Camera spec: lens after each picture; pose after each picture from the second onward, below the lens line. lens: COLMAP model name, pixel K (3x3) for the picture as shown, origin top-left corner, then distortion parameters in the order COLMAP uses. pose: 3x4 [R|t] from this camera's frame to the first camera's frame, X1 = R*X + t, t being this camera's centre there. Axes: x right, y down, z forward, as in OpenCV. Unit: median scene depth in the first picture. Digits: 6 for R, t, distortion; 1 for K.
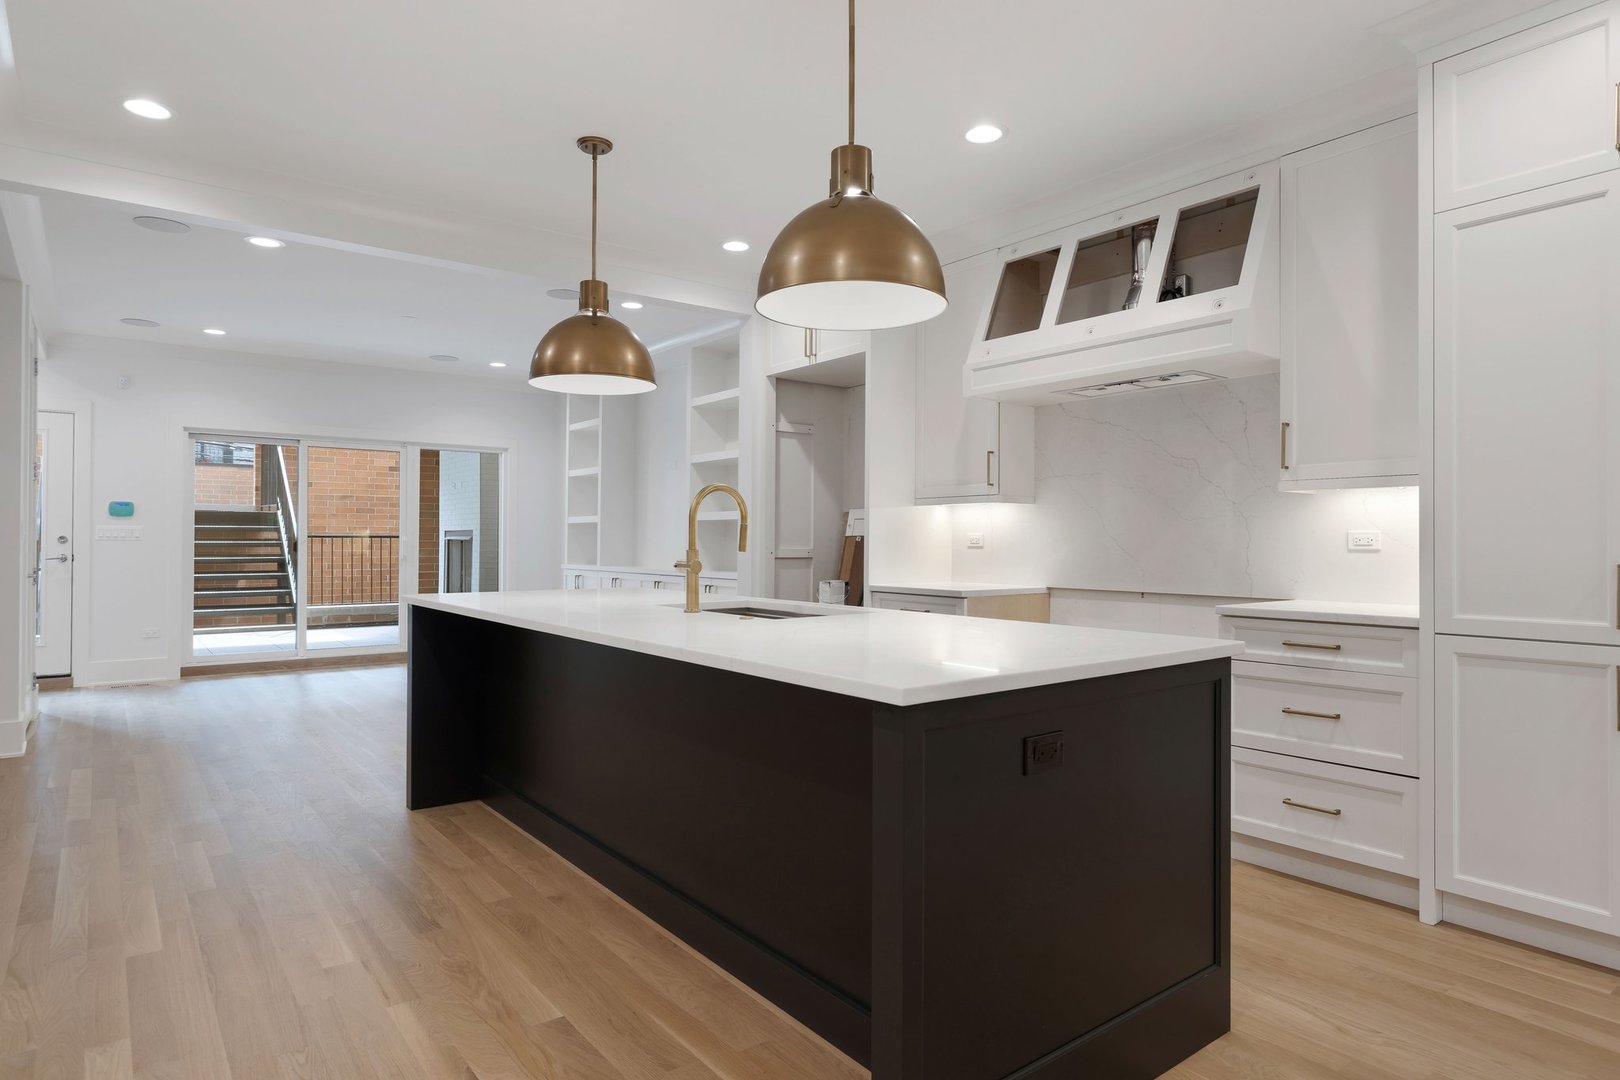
lens RADIAL K [[910.7, 0, 802.2], [0, 910.7, 539.6], [0, 0, 1]] dist [0.002043, 0.000338]
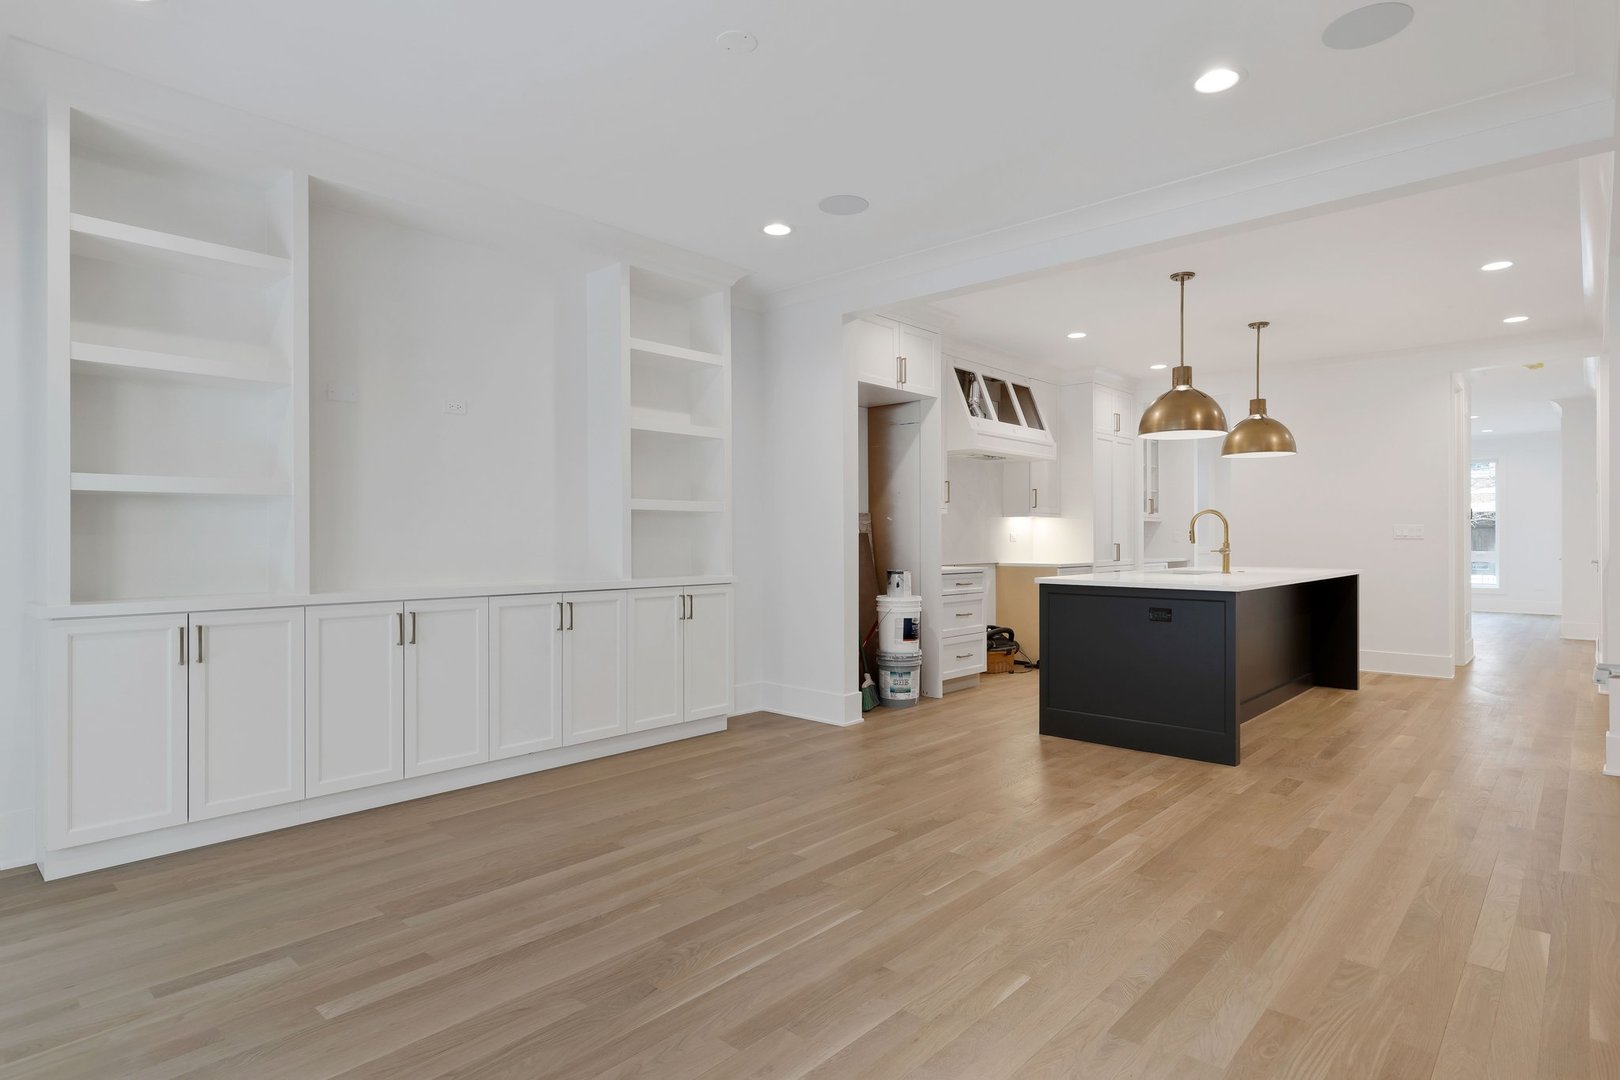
lens RADIAL K [[854.4, 0, 810.0], [0, 854.4, 540.0], [0, 0, 1]] dist [0.000412, 0.000257]
pose [[-0.169416, -0.007751, 0.985514, -0.639635], [-0.002298, 0.999969, 0.007470, -0.001660], [-0.985542, -0.000999, -0.169428, 0.776447]]
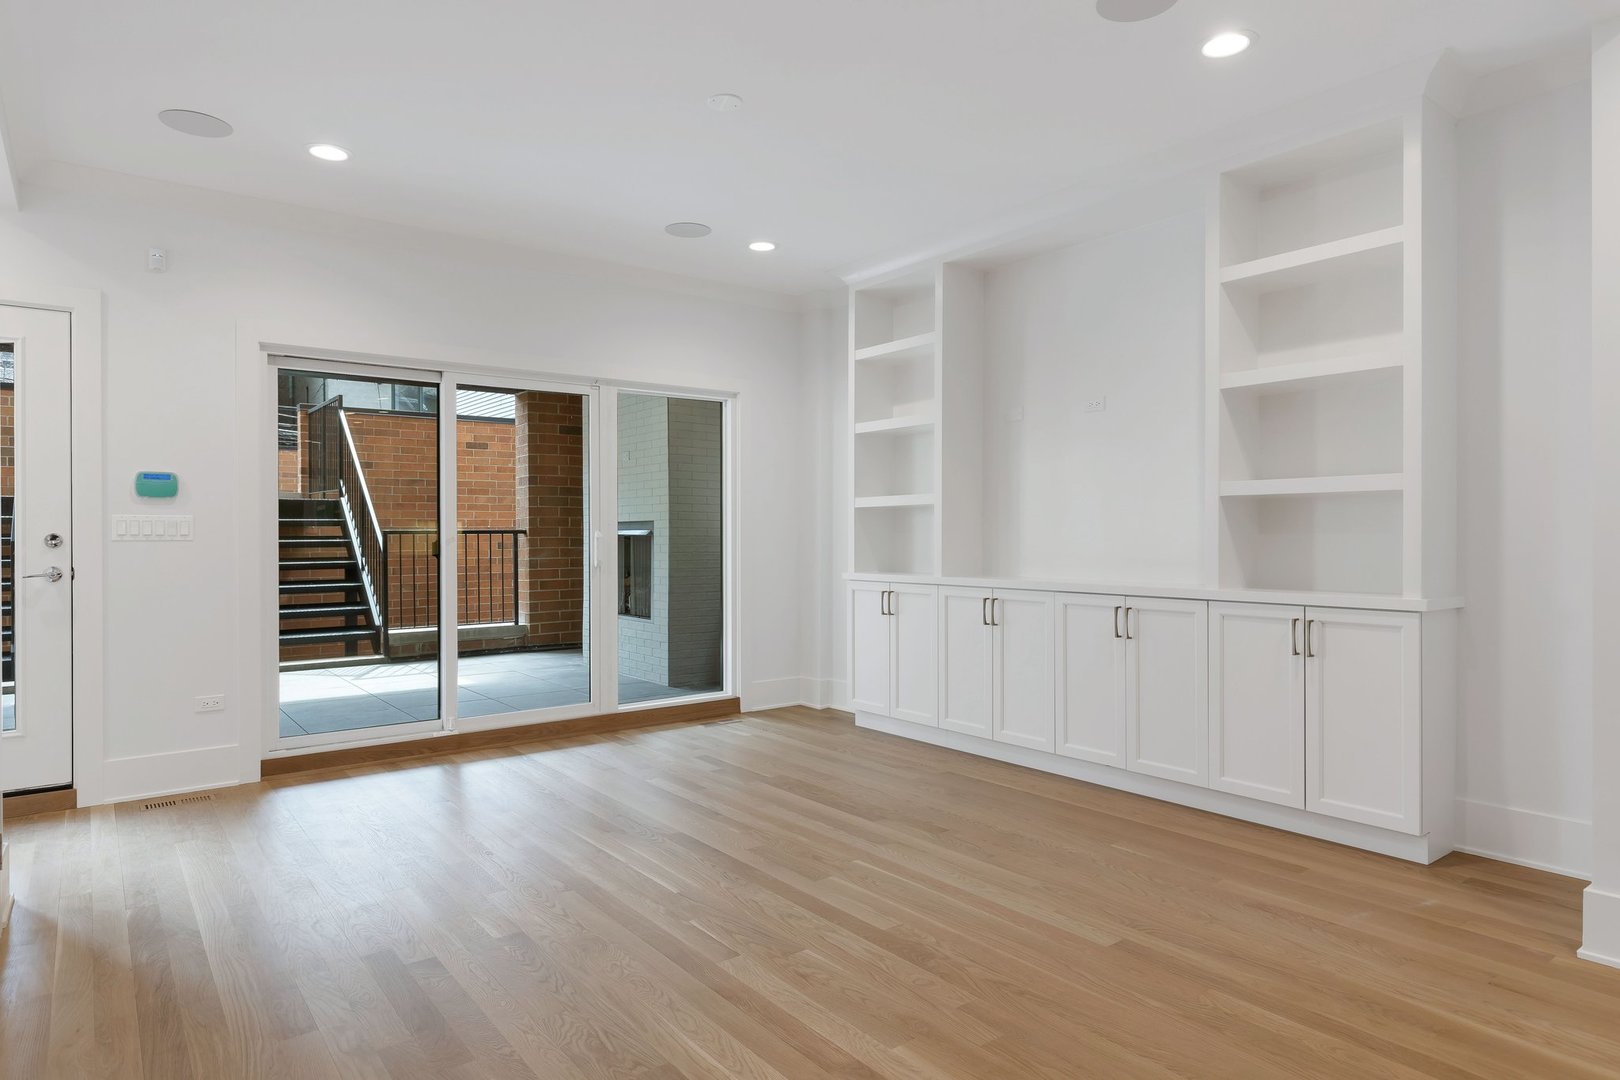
lens RADIAL K [[935.7, 0, 810.0], [0, 935.7, 540.0], [0, 0, 1]] dist [-0.000094, -0.001403]
pose [[0.999966, -0.008070, 0.001405, -0.288537], [0.008059, 0.999935, 0.008016, -0.000932], [-0.001470, -0.008004, 0.999967, 0.353347]]
